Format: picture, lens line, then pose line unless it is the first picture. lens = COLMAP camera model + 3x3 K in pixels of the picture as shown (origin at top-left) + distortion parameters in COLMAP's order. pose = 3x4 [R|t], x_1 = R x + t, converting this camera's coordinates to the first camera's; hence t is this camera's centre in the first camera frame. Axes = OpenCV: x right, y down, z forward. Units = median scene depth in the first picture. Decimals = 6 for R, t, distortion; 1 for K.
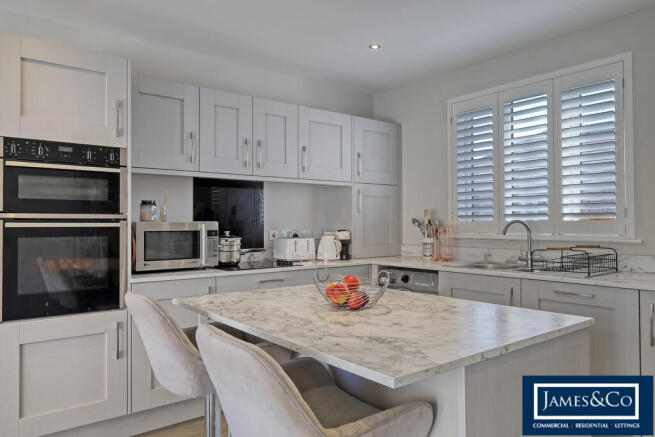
lens RADIAL K [[456.6, 0, 327.0], [0, 456.6, 220.4], [0, 0, 1]] dist [-0.004974, 0.002891]
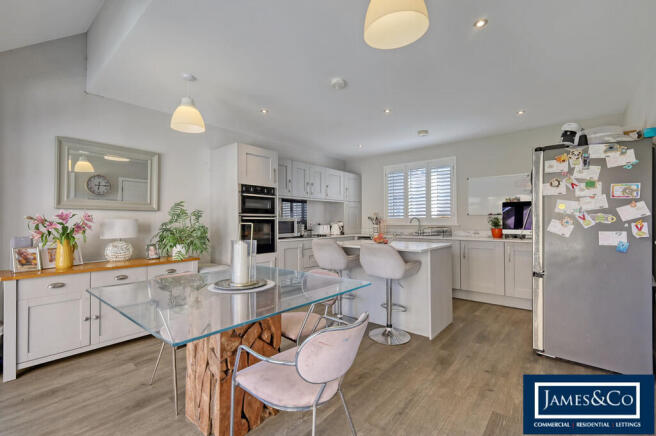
lens RADIAL K [[288.2, 0, 328.5], [0, 288.2, 217.2], [0, 0, 1]] dist [0.000571, -0.000007]
pose [[0.977912, 0.002454, 0.209004, -0.404768], [-0.001252, 0.999982, -0.005879, 0.009159], [-0.209014, 0.005488, 0.977897, -0.489470]]
